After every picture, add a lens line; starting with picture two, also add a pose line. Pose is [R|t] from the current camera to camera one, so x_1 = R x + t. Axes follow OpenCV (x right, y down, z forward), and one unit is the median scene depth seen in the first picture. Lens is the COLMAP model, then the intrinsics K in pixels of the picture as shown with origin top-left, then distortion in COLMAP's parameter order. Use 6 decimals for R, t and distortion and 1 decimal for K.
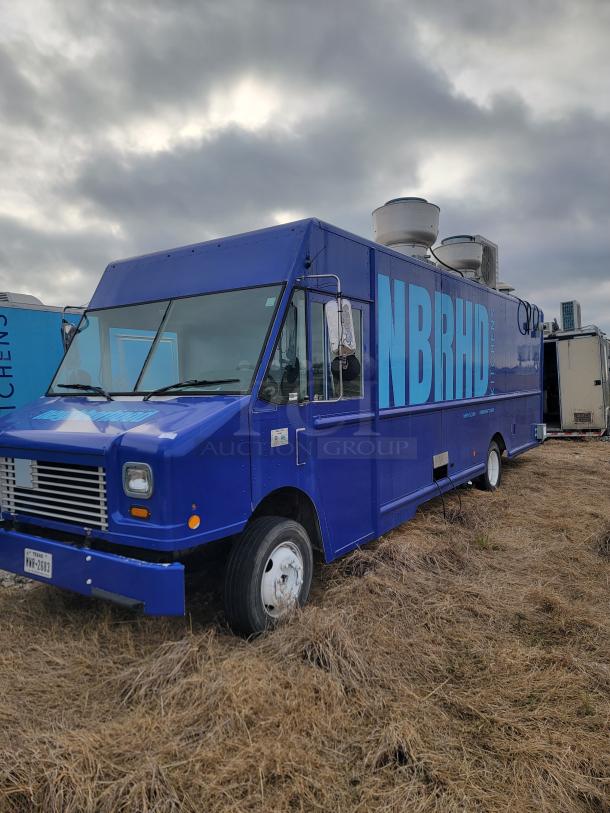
lens RADIAL K [[553.4, 0, 303.7], [0, 553.4, 415.6], [0, 0, 1]] dist [0.110624, -0.108355]
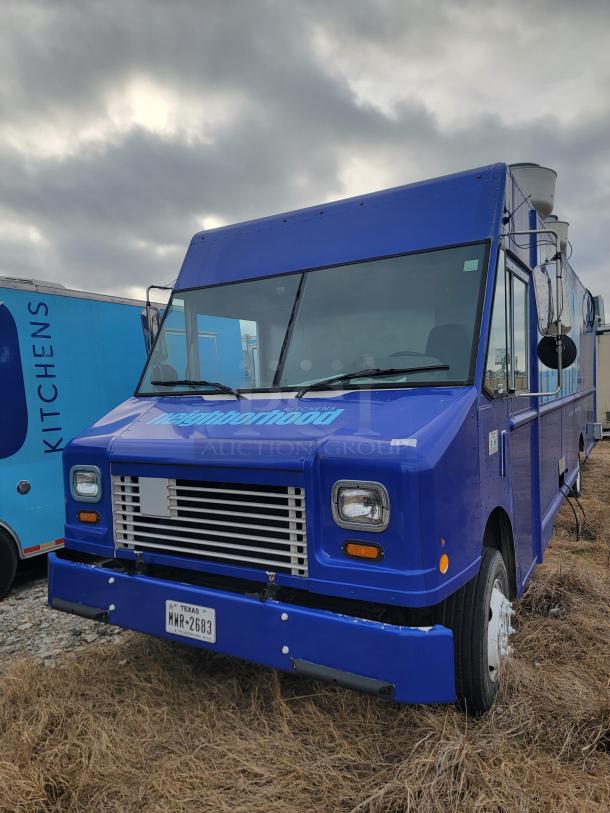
lens RADIAL K [[553.4, 0, 303.7], [0, 553.4, 415.6], [0, 0, 1]] dist [0.110624, -0.108355]
pose [[0.997528, -0.017498, 0.068054, -0.353092], [0.018271, 0.999775, -0.010748, 0.006493], [-0.067851, 0.011965, 0.997624, 0.254106]]
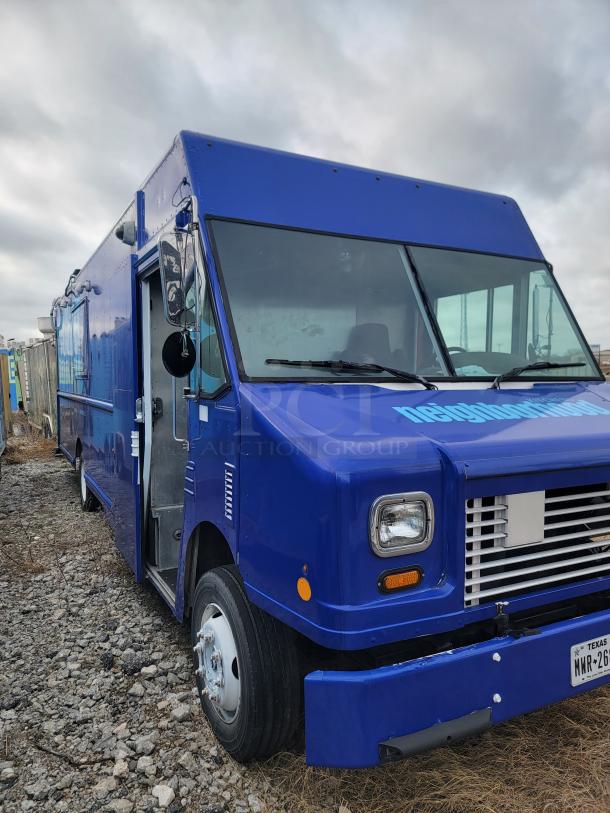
lens RADIAL K [[579.0, 0, 304.9], [0, 579.0, 428.5], [0, 0, 1]] dist [0.023321, -0.003720]
pose [[0.481803, -0.045132, 0.875117, -1.092630], [0.047242, 0.998558, 0.025489, -0.007990], [-0.875005, 0.029061, 0.483240, 0.926955]]
